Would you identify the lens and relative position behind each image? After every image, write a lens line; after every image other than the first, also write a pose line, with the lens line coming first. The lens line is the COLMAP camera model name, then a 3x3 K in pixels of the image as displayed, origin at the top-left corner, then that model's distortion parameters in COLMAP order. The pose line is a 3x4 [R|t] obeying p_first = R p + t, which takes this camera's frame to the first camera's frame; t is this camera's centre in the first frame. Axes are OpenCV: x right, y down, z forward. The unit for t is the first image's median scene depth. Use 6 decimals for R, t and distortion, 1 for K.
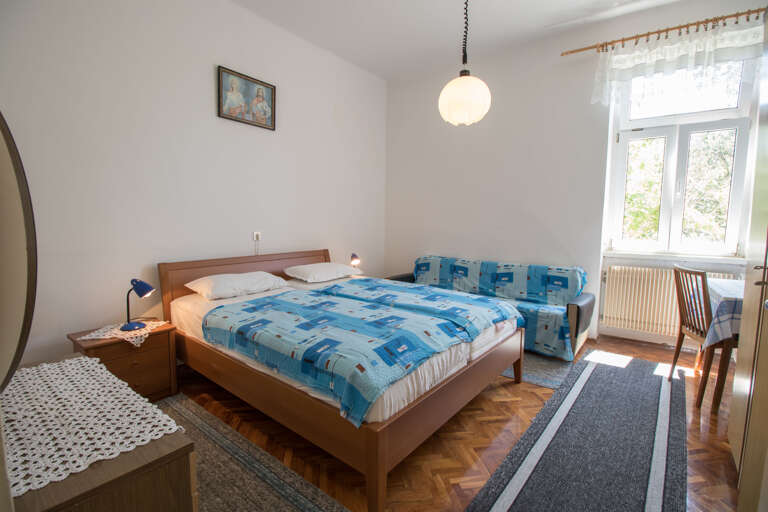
lens RADIAL K [[356.8, 0, 384.0], [0, 356.8, 256.0], [0, 0, 1]] dist [-0.001987, -0.012575]
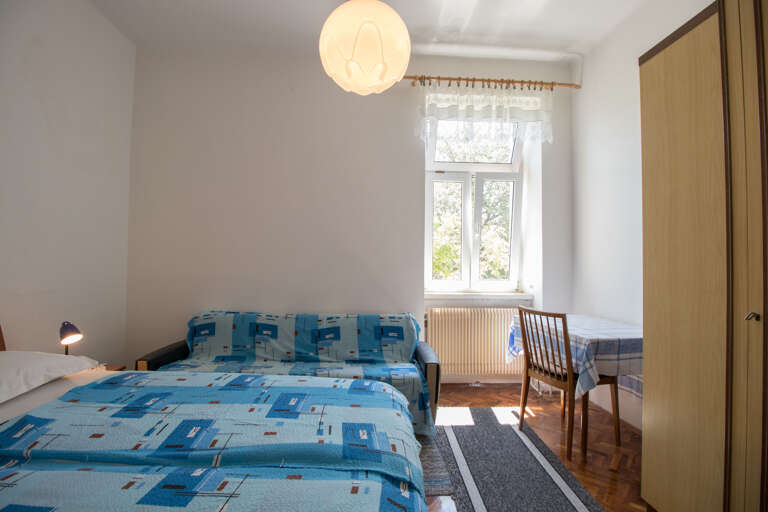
lens RADIAL K [[356.8, 0, 384.0], [0, 356.8, 256.0], [0, 0, 1]] dist [-0.001987, -0.012575]
pose [[0.772556, 0.011804, 0.634837, -0.063088], [0.056786, 0.994536, -0.087598, -0.035690], [-0.632402, 0.103724, 0.767664, 0.354311]]
